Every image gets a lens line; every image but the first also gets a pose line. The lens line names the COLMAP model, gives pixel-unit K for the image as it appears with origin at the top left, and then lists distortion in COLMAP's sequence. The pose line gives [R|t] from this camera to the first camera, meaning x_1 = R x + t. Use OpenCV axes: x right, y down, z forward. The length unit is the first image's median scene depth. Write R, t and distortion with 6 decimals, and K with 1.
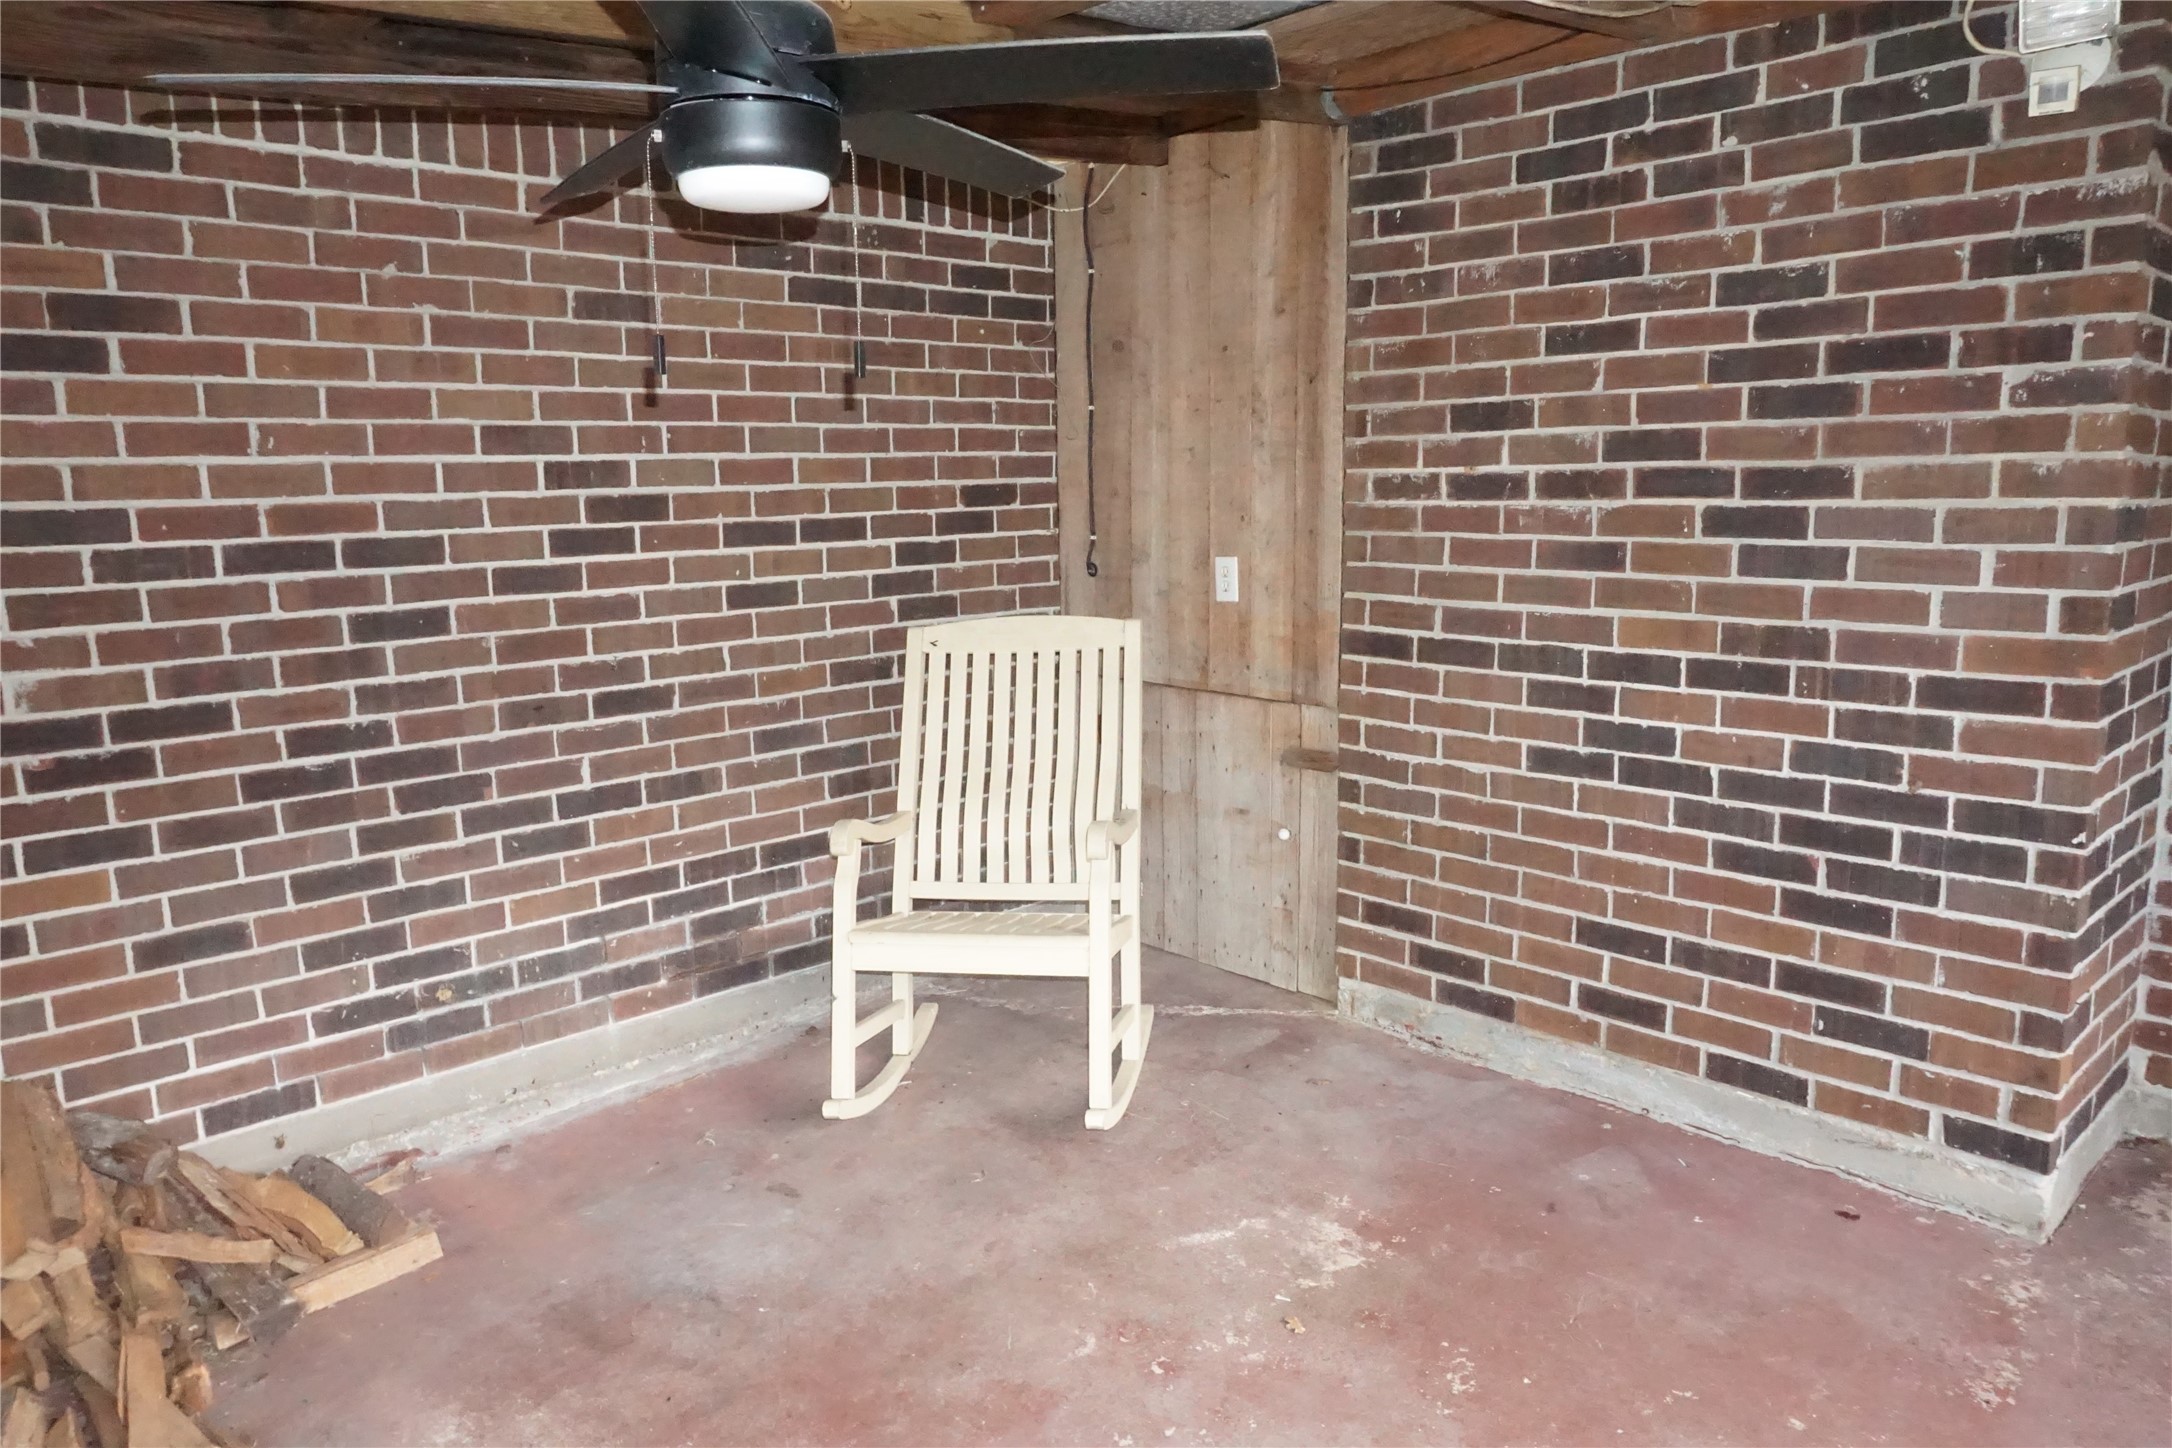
lens RADIAL K [[1451.4, 0, 1077.6], [0, 1451.4, 724.5], [0, 0, 1]] dist [-0.048579, 0.033811]
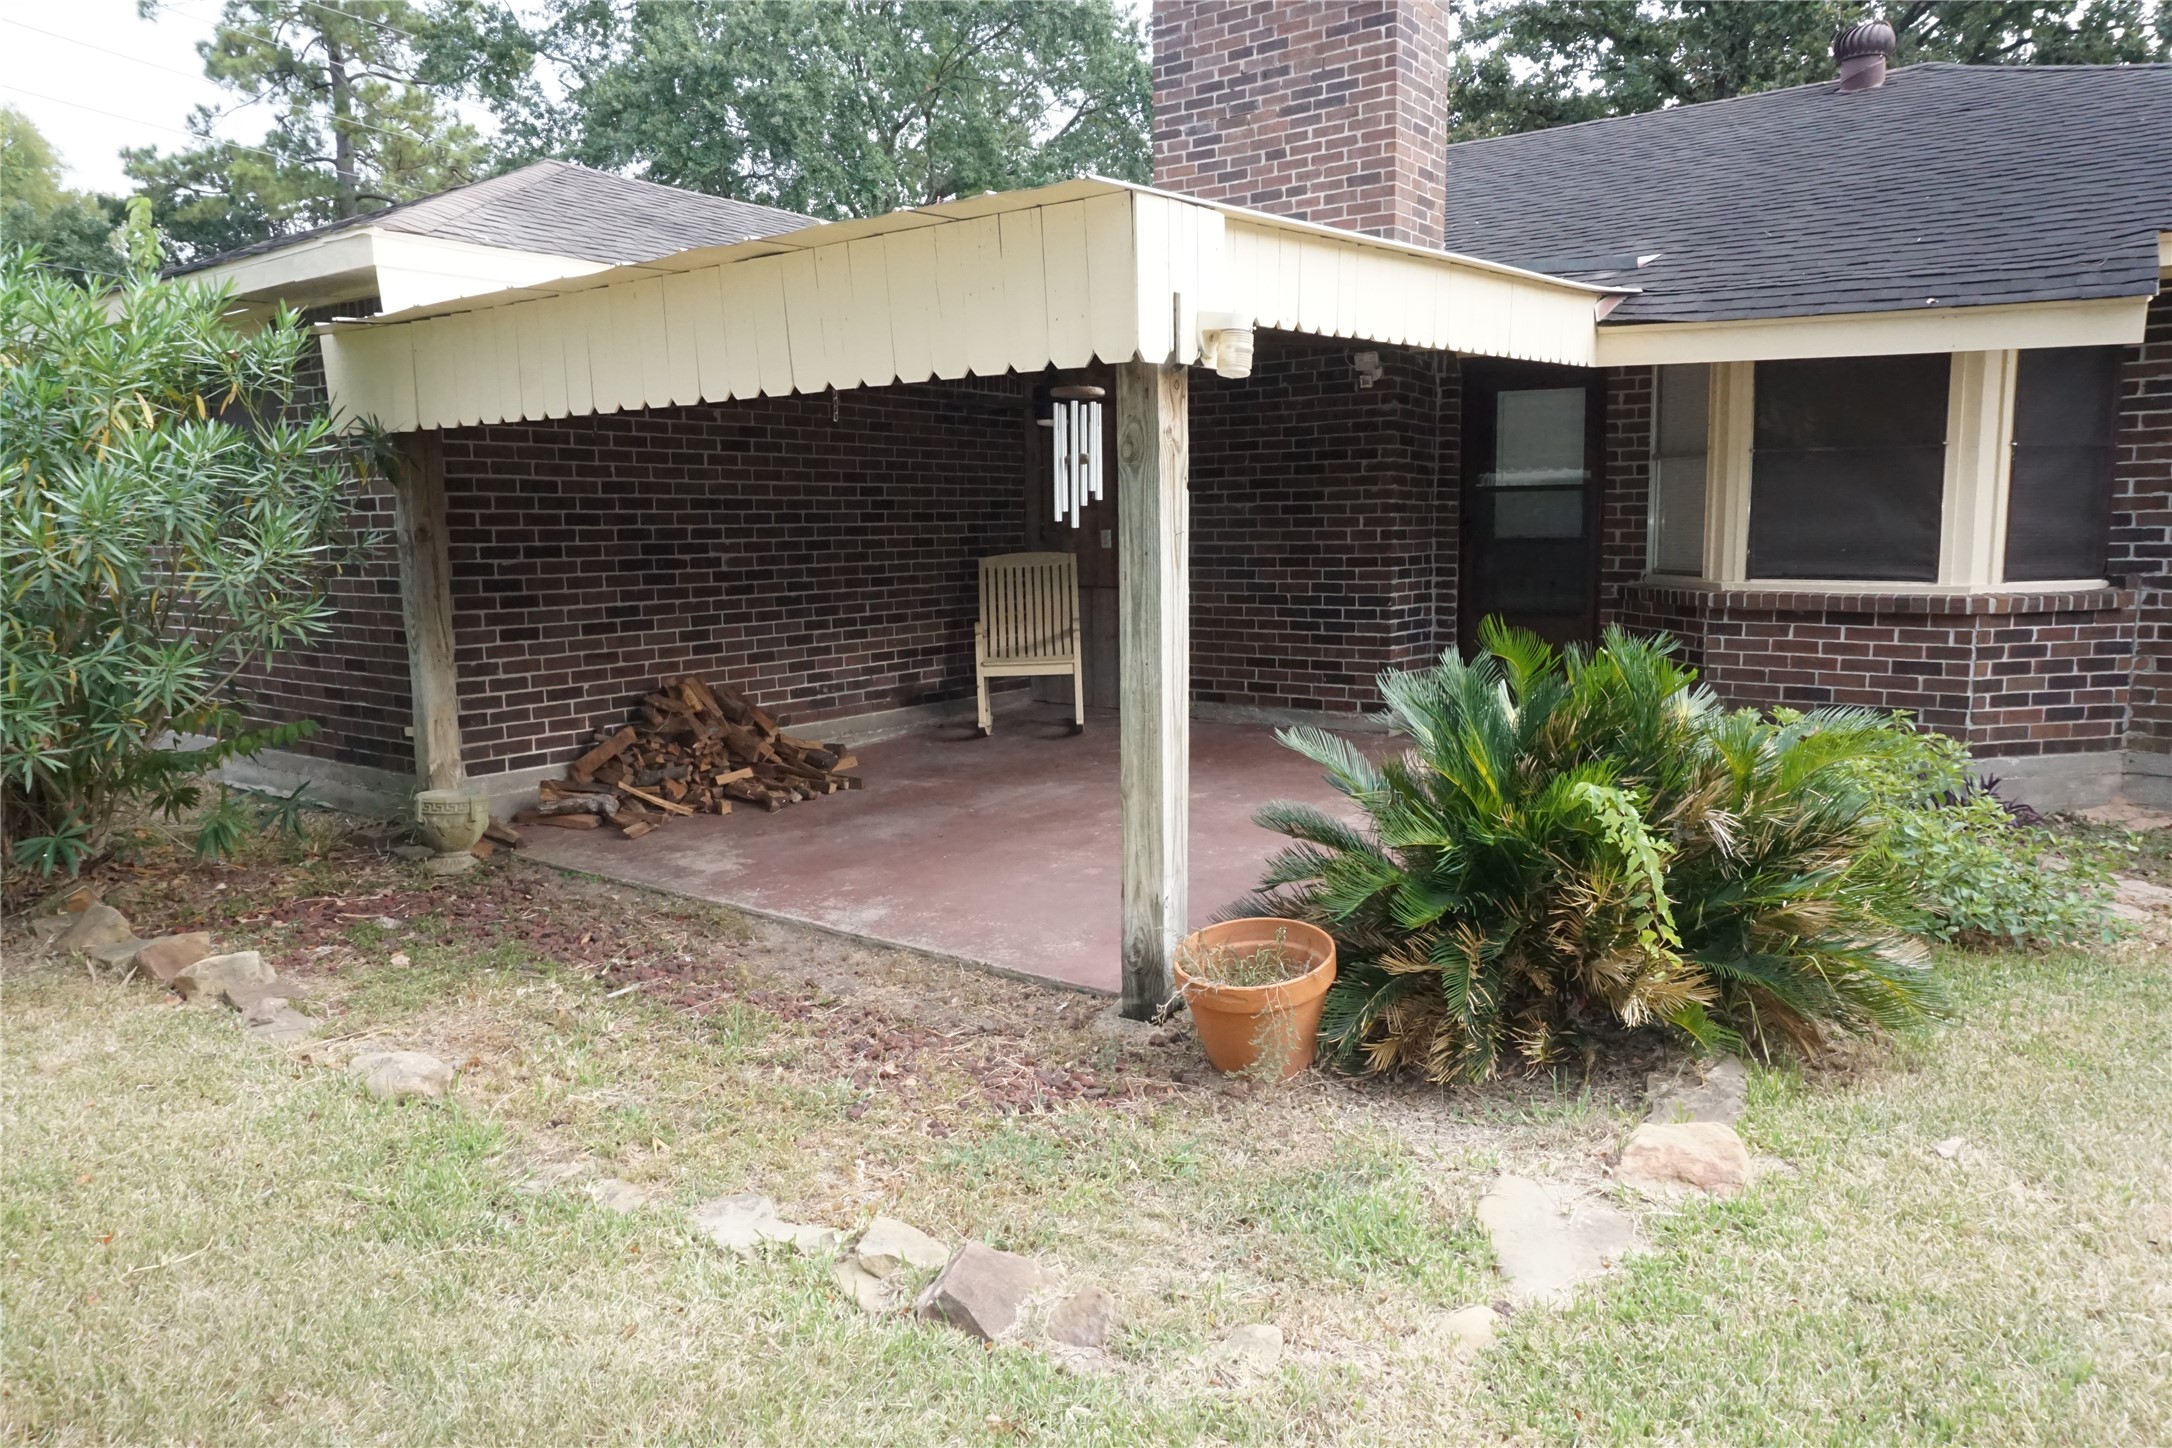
lens RADIAL K [[1451.4, 0, 1077.6], [0, 1451.4, 724.5], [0, 0, 1]] dist [-0.048579, 0.033811]
pose [[0.983049, -0.018983, 0.182358, -0.565567], [0.024910, 0.999231, -0.030265, 0.408233], [-0.181644, 0.034295, 0.982766, -1.969706]]
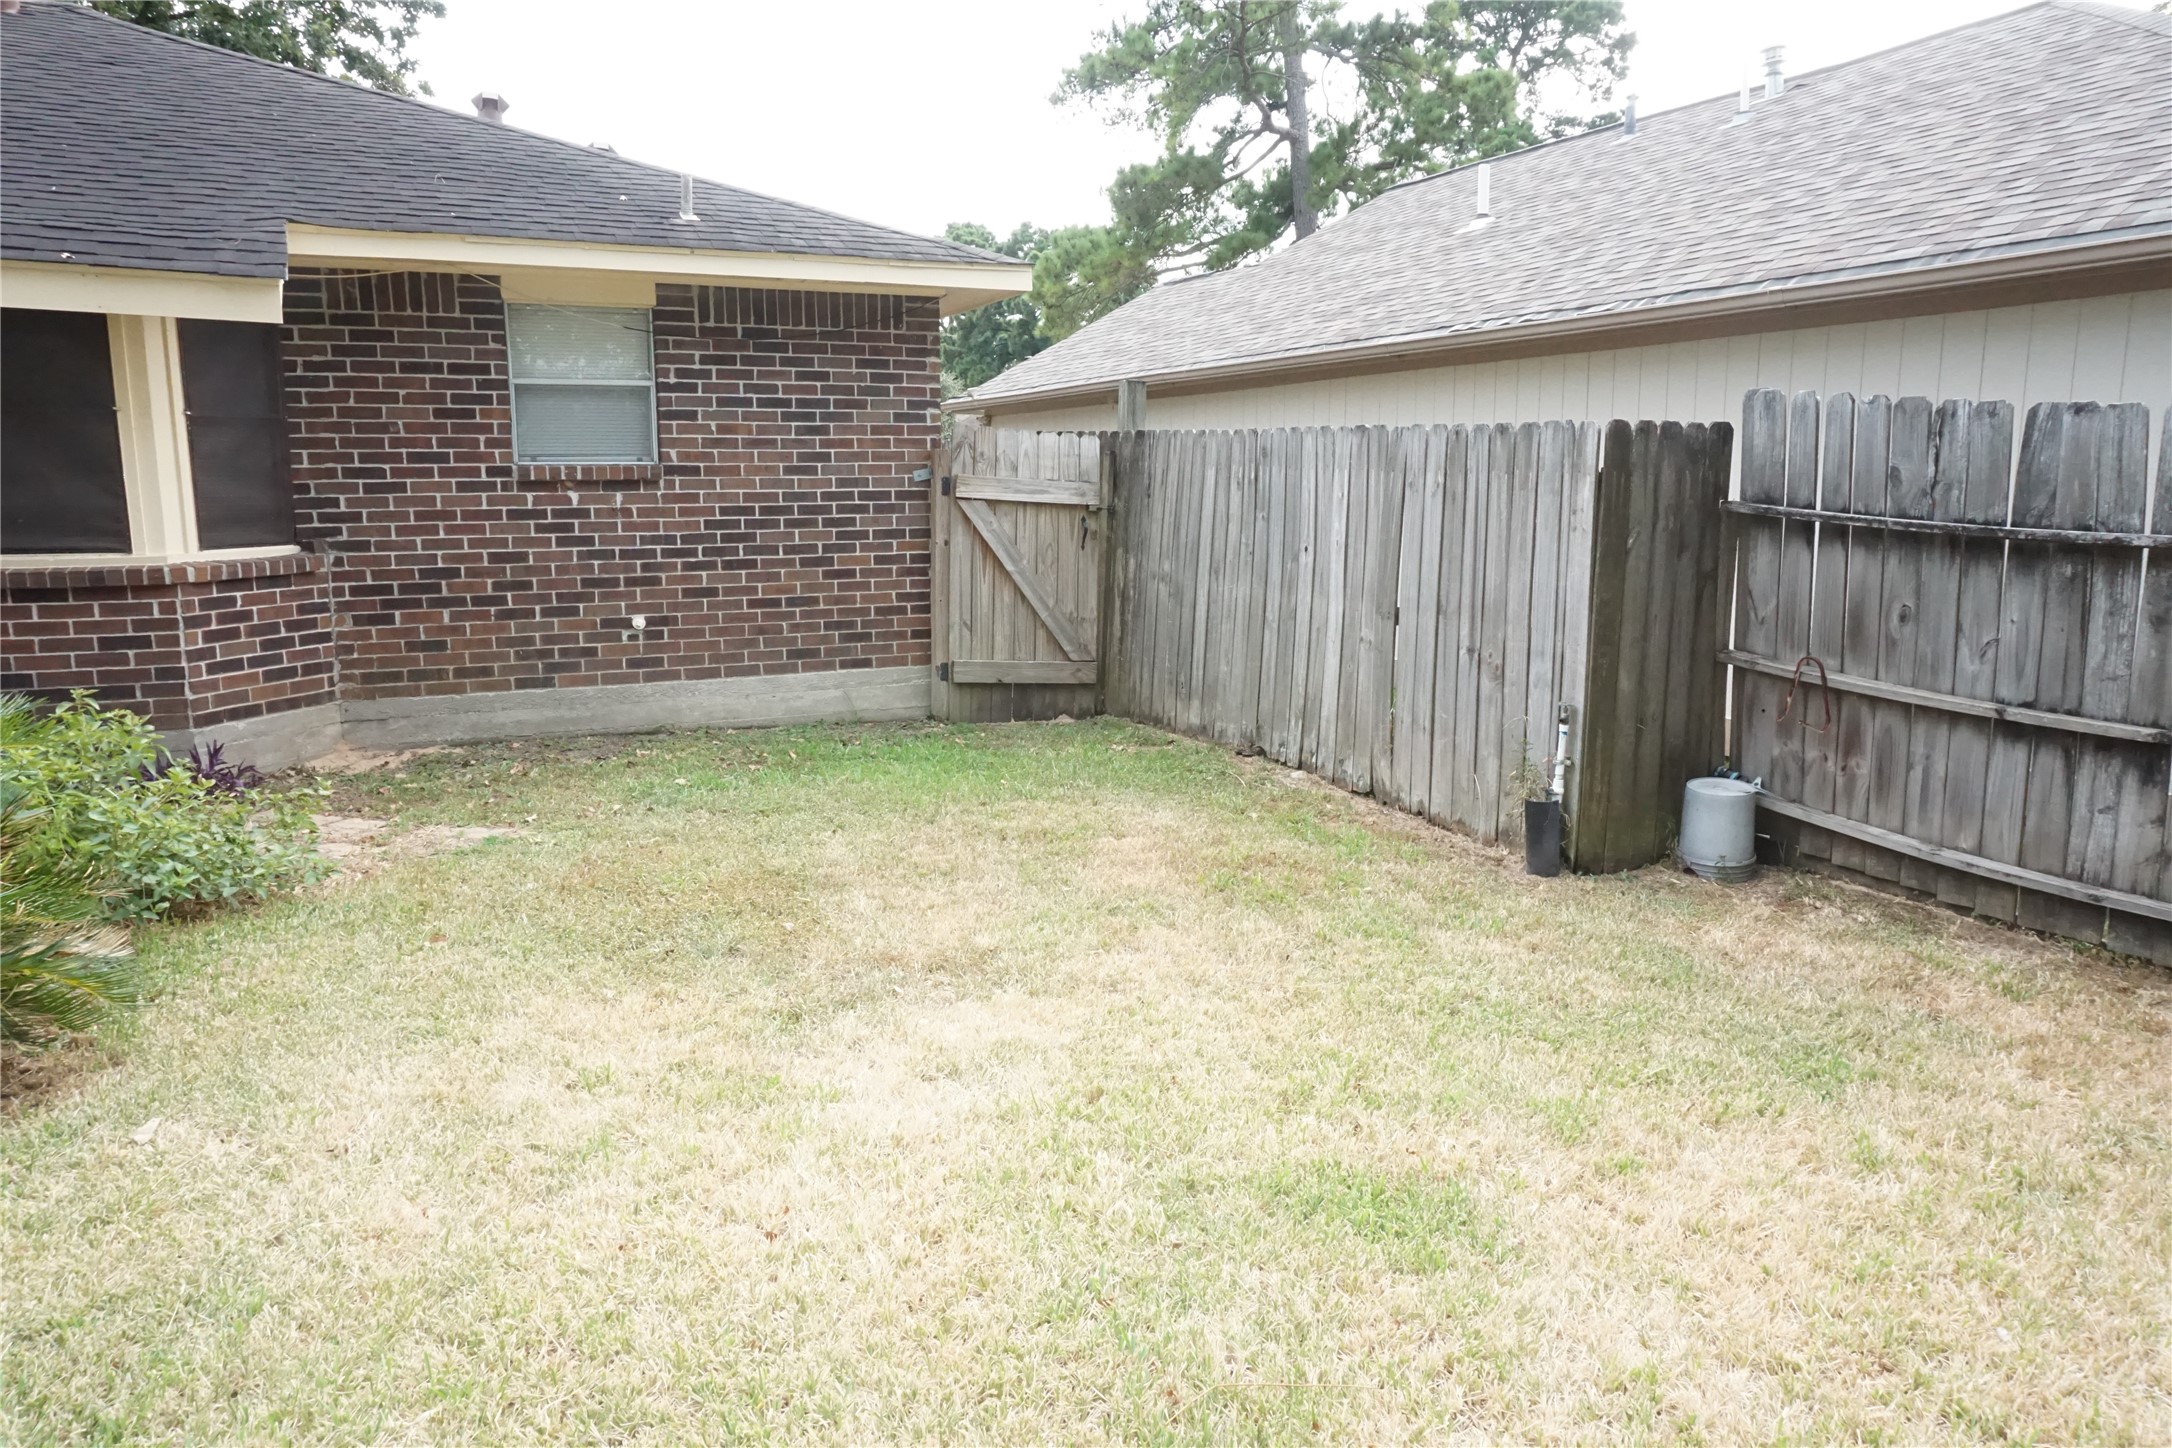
lens RADIAL K [[1451.4, 0, 1077.6], [0, 1451.4, 724.5], [0, 0, 1]] dist [-0.048579, 0.033811]
pose [[0.305765, -0.138710, 0.941949, -0.459191], [0.152785, 0.983658, 0.095257, 0.421419], [-0.939768, 0.114789, 0.321961, -2.043223]]
